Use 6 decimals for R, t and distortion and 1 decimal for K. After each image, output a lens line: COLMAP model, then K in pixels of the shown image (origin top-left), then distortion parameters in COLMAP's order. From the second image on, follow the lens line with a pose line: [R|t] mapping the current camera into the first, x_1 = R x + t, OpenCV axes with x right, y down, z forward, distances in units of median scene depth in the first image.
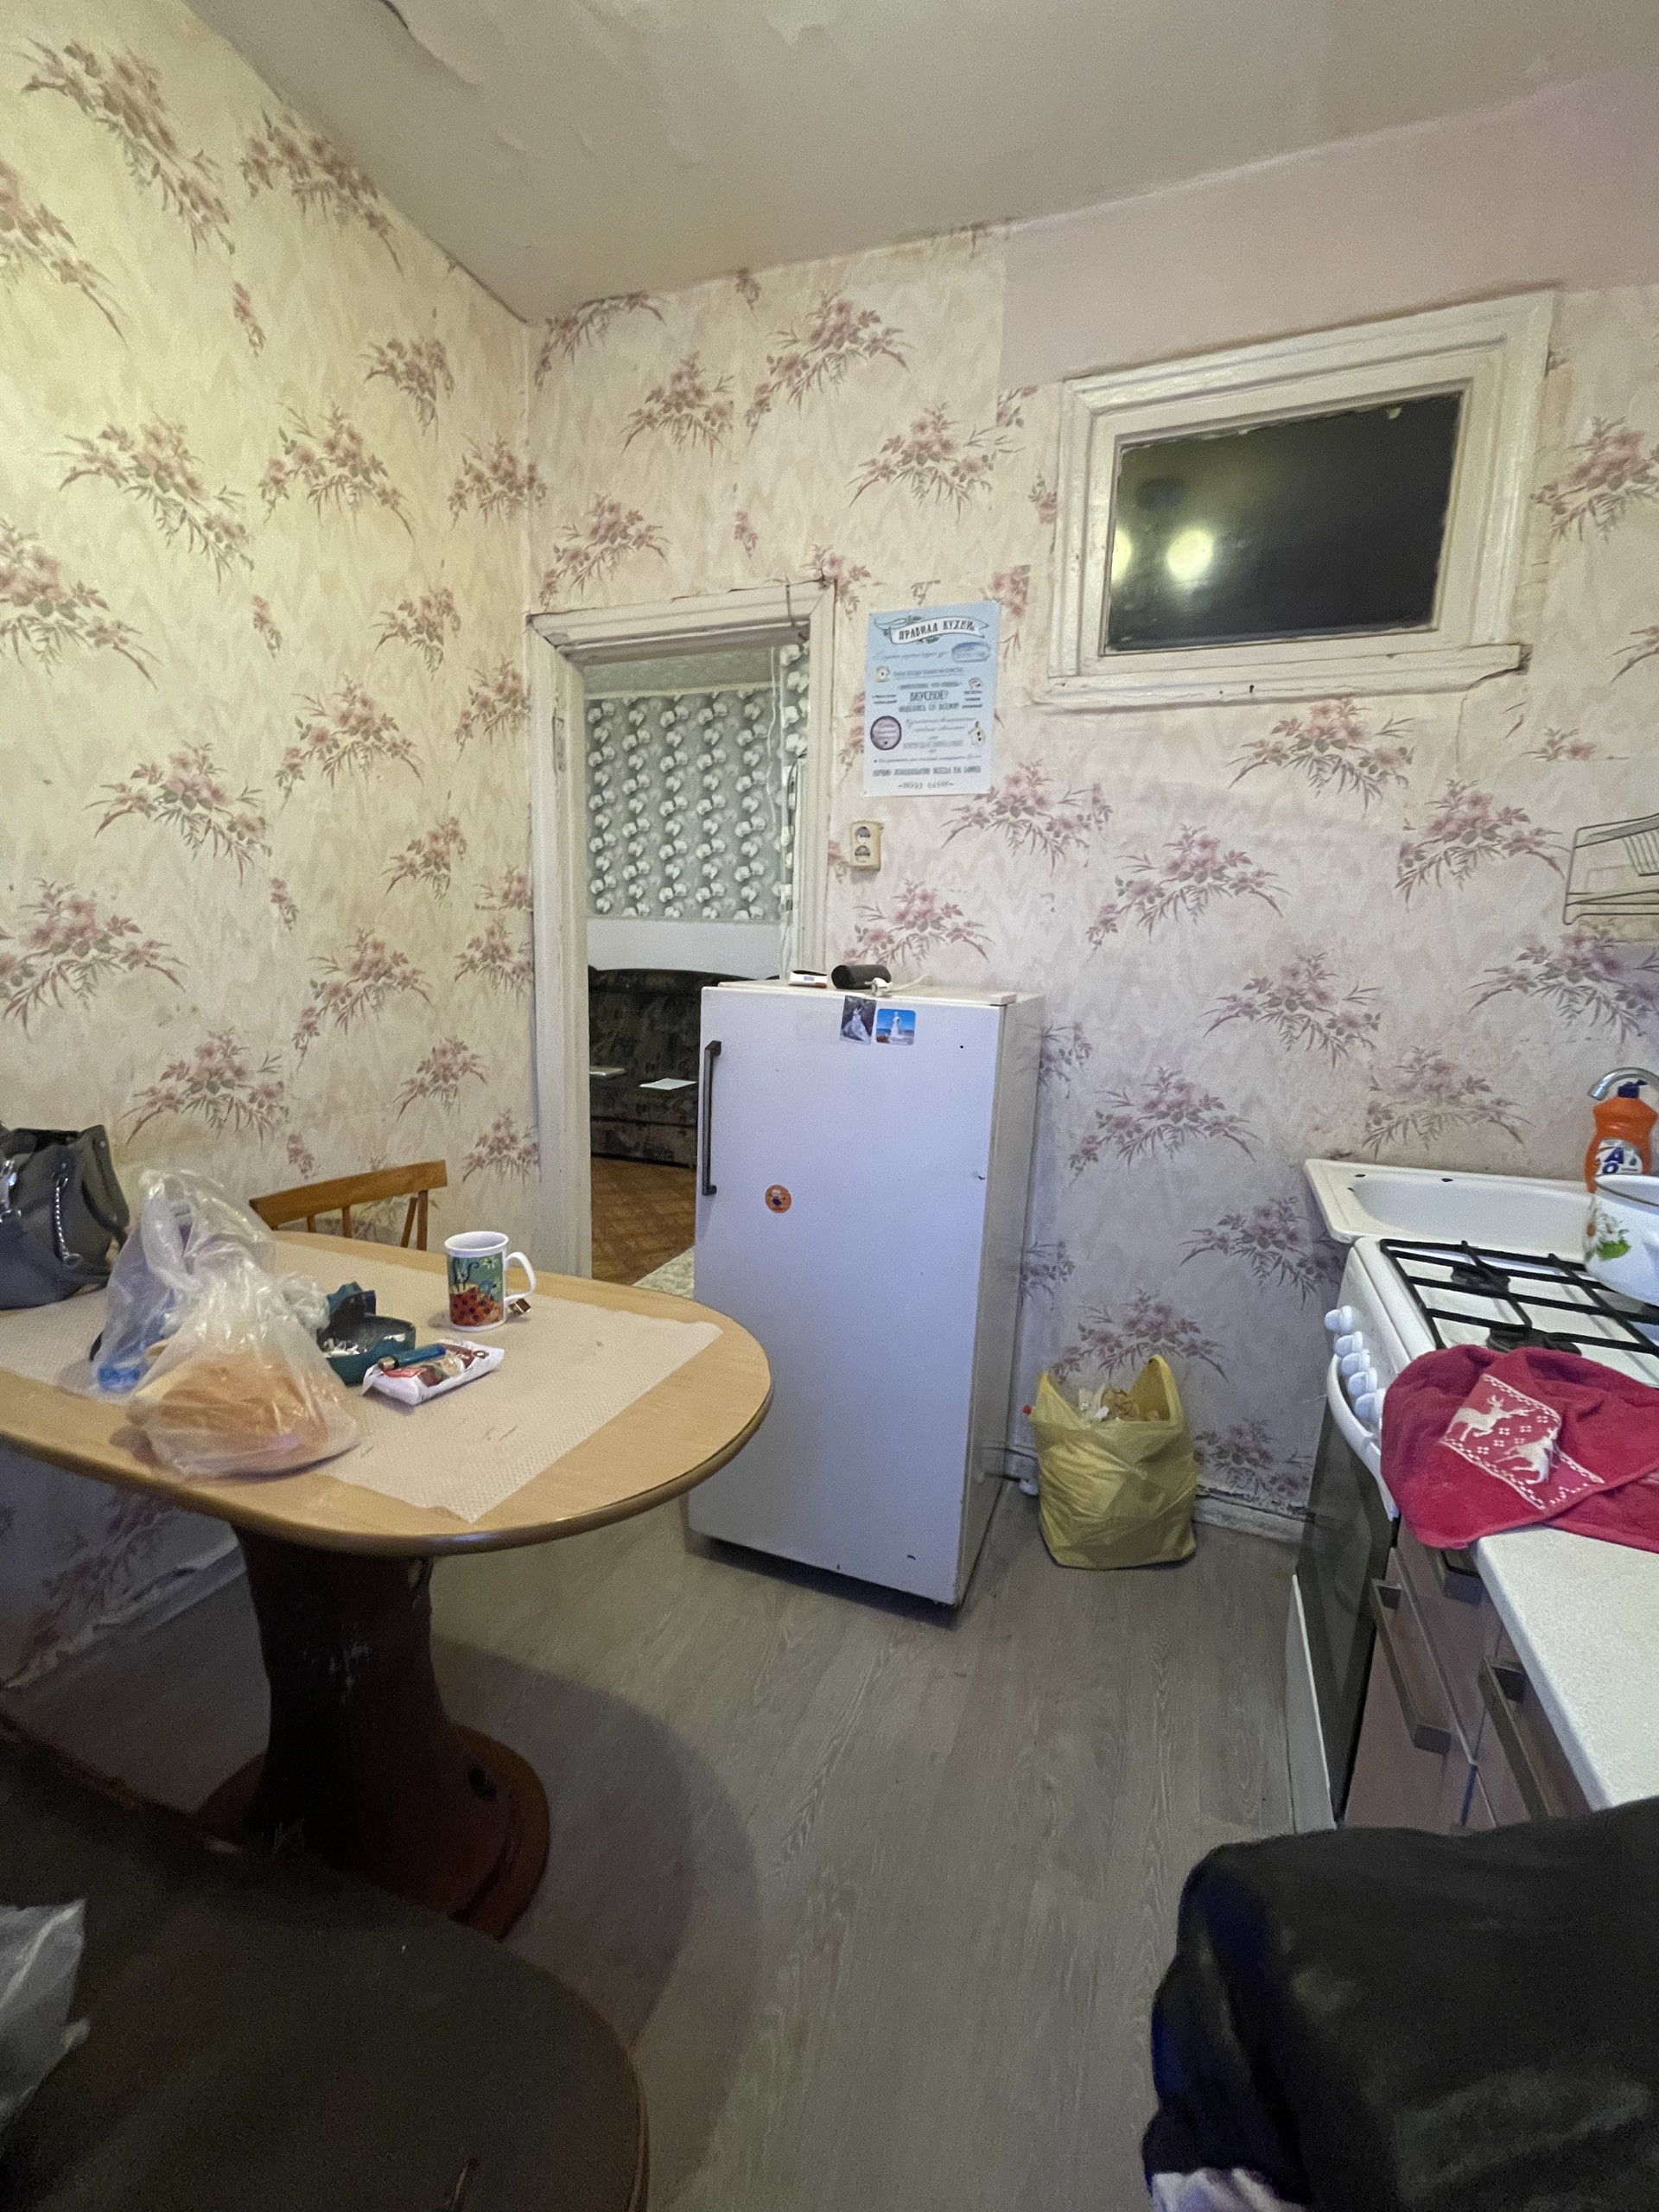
lens RADIAL K [[917.4, 0, 825.5], [0, 917.4, 1103.8], [0, 0, 1]] dist [-0.002570, -0.000141]
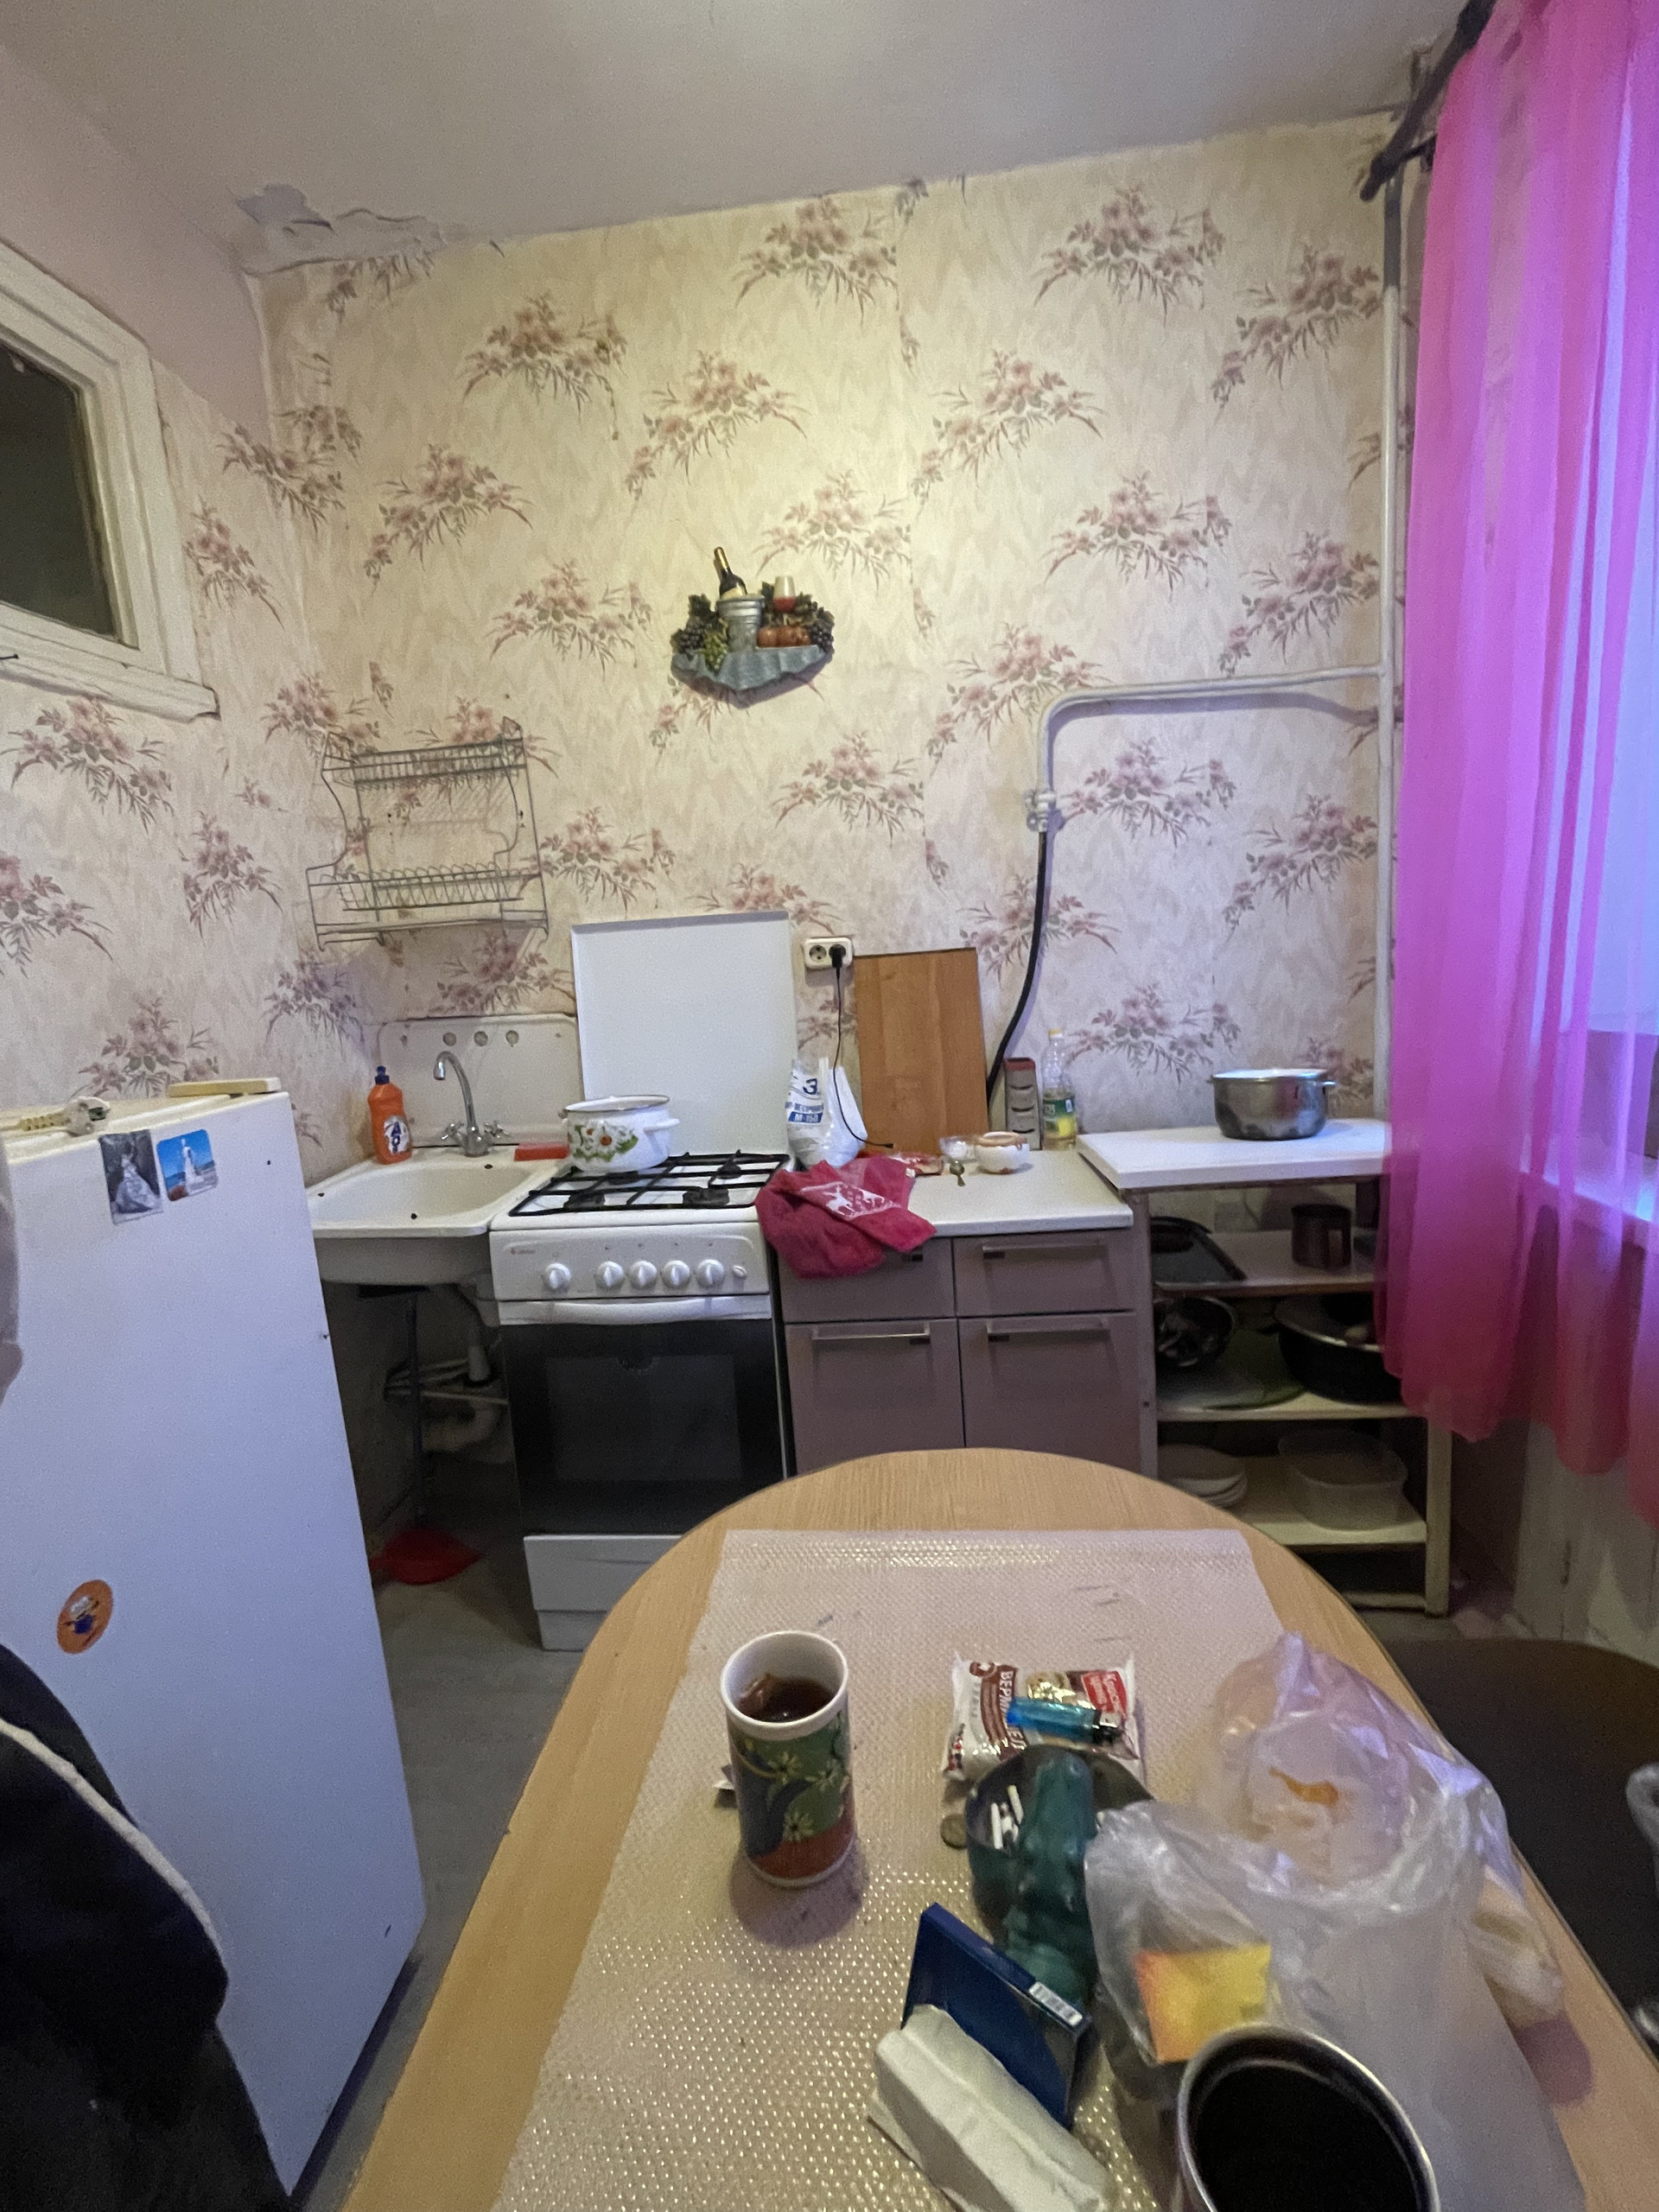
lens RADIAL K [[994.2, 0, 829.3], [0, 994.2, 1102.4], [0, 0, 1]] dist [-0.002039, 0.000306]
pose [[-0.268224, -0.177364, 0.946889, -0.561805], [0.234380, 0.941357, 0.242721, -0.163670], [-0.934410, 0.287035, -0.210924, 0.690392]]
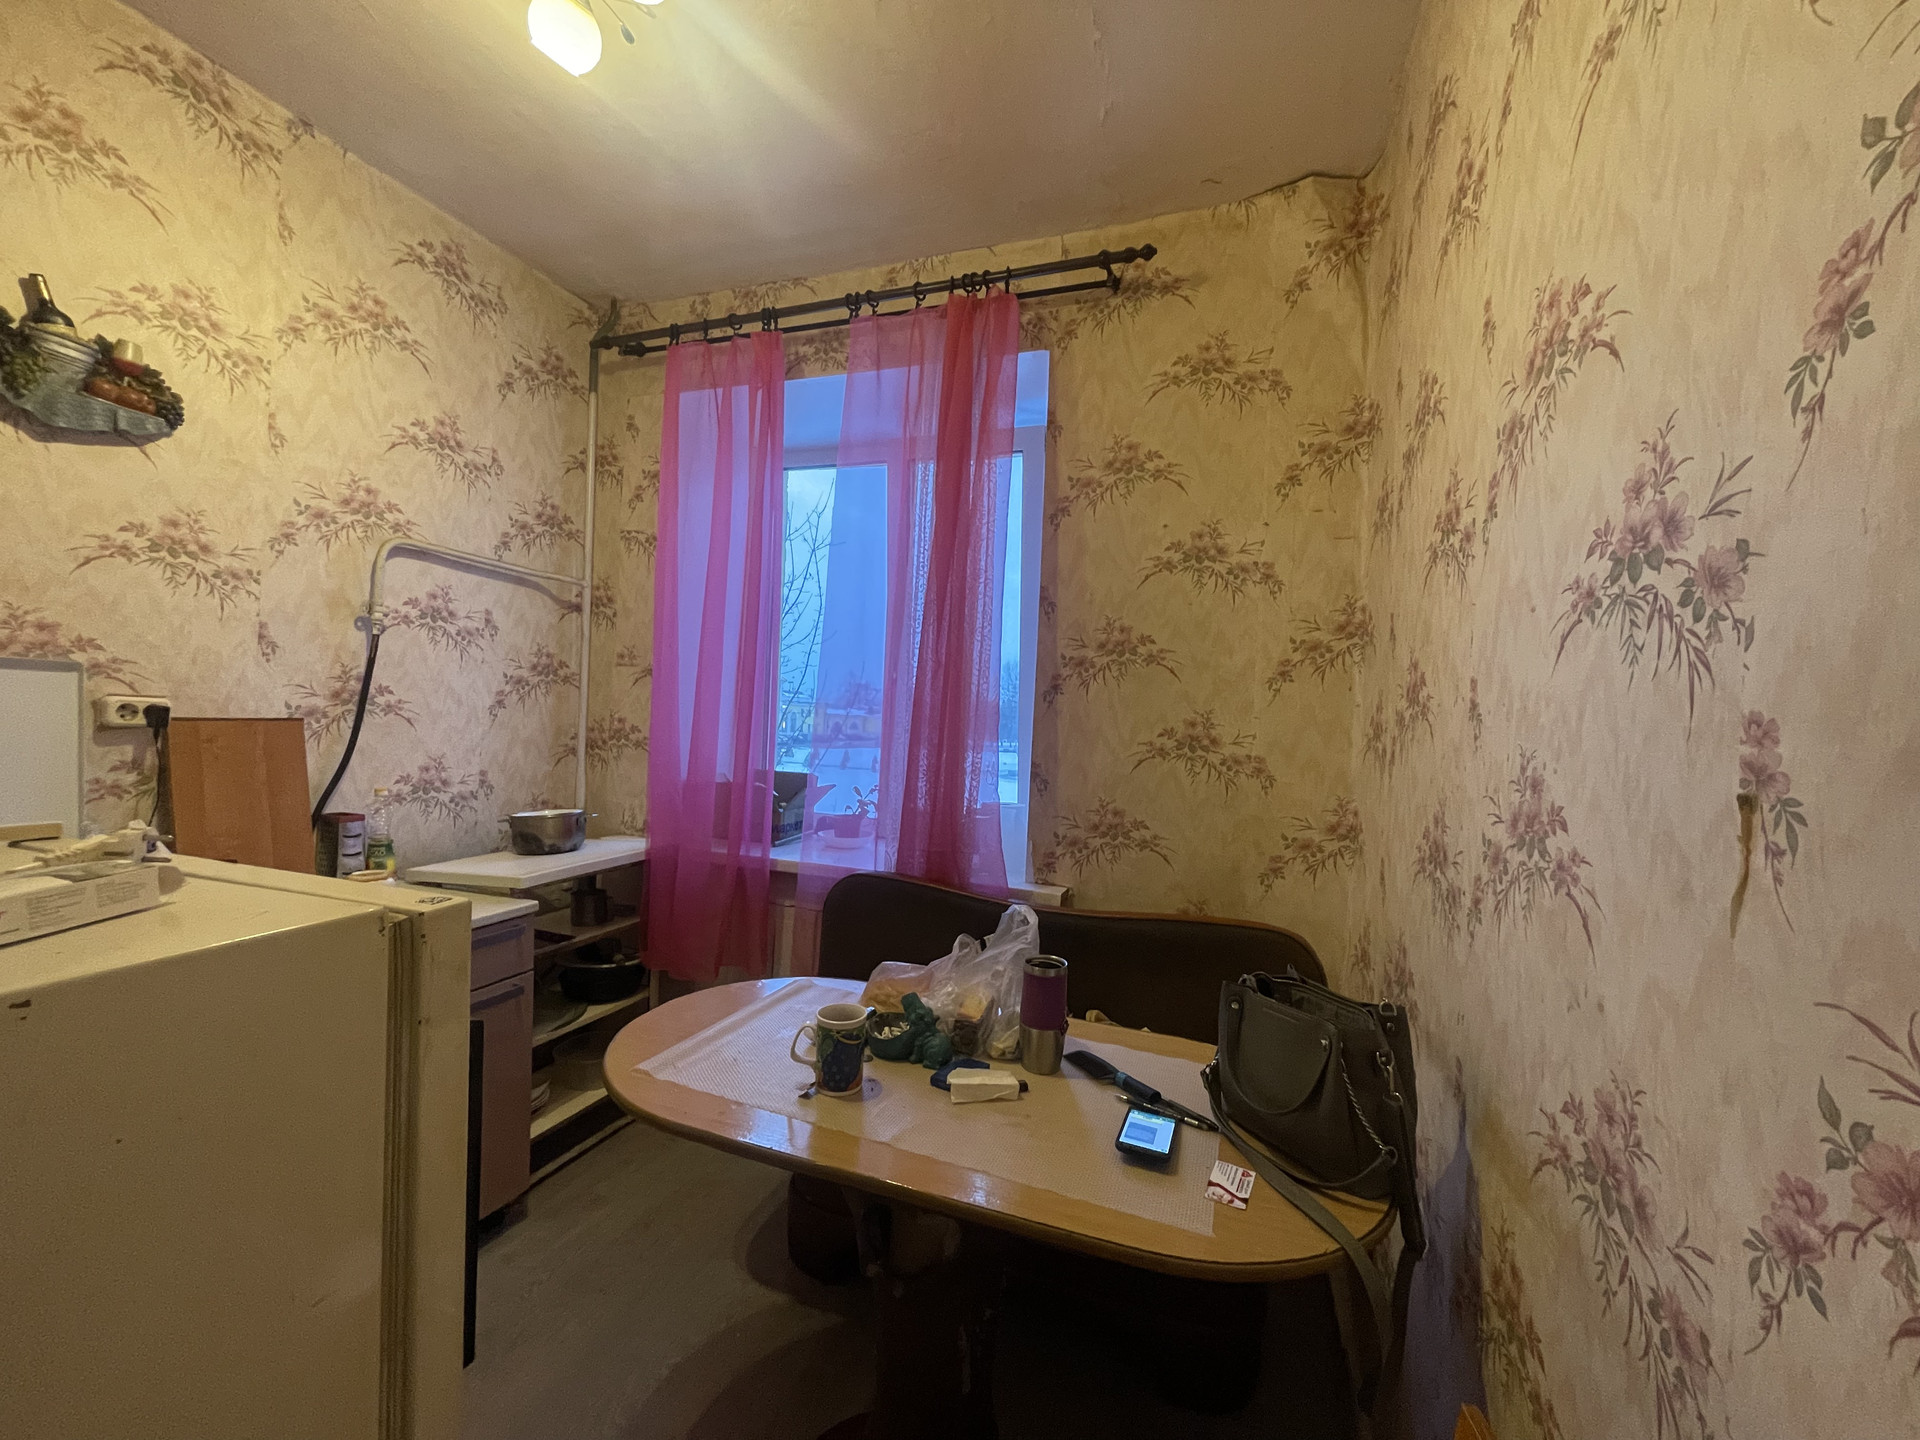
lens RADIAL K [[796.3, 0, 962.9], [0, 796.3, 728.2], [0, 0, 1]] dist [-0.002570, -0.000141]
pose [[-0.996693, -0.077777, -0.023551, -0.348169], [-0.080878, 0.977613, 0.194245, -0.280366], [0.007916, 0.195507, -0.980670, 1.295850]]
